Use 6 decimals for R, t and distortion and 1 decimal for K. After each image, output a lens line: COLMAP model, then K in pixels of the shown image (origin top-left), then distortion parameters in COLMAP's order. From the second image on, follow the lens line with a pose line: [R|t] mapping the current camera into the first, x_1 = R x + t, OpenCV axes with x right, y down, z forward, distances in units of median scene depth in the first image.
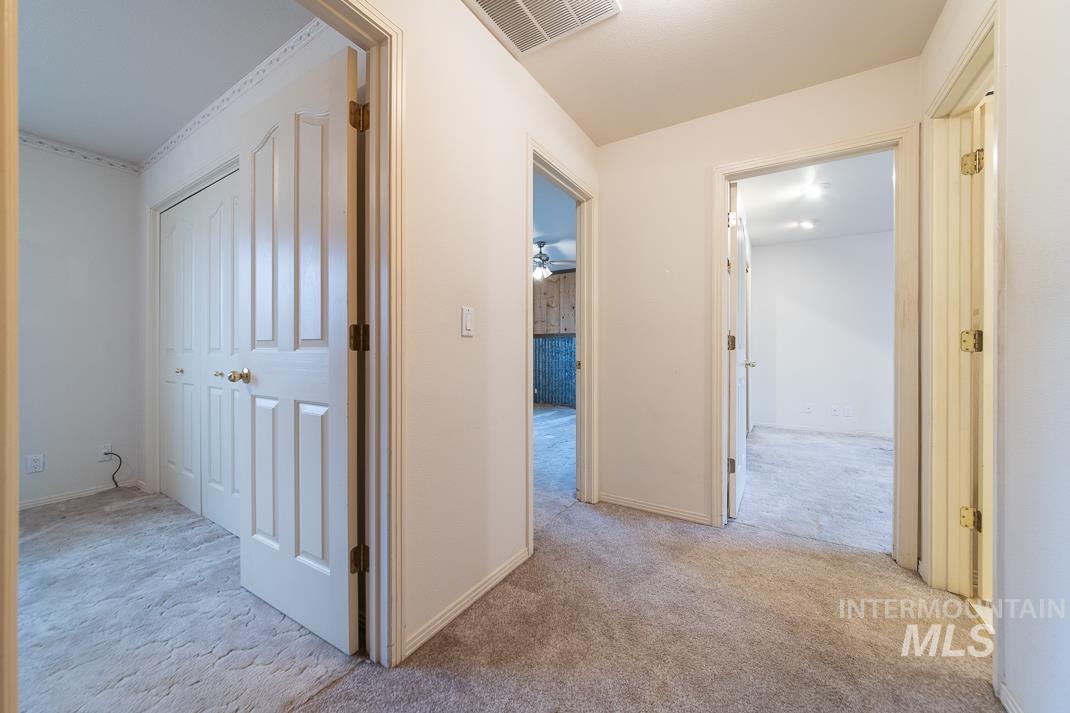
lens RADIAL K [[385.7, 0, 525.2], [0, 385.7, 349.0], [0, 0, 1]] dist [0.001266, 0.000988]
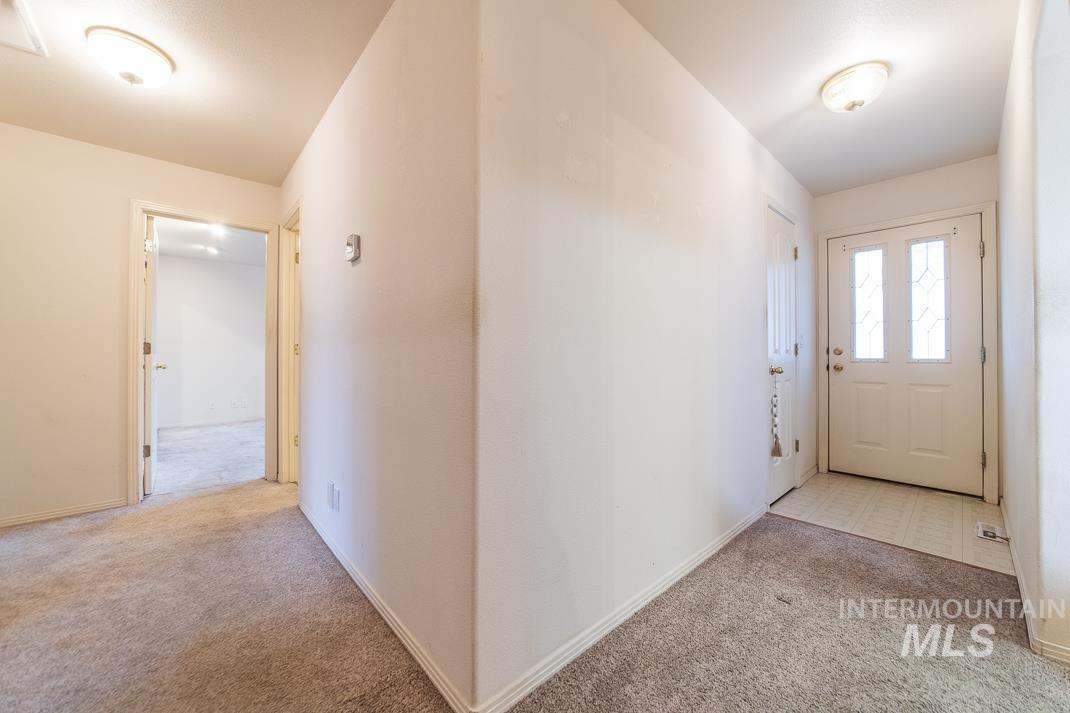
lens RADIAL K [[396.2, 0, 526.5], [0, 396.2, 351.0], [0, 0, 1]] dist [0.001907, 0.001341]
pose [[0.262979, 0.005604, 0.964785, -0.294141], [0.003509, 0.999971, -0.006765, 0.004437], [-0.964795, 0.005164, 0.262952, -0.390097]]
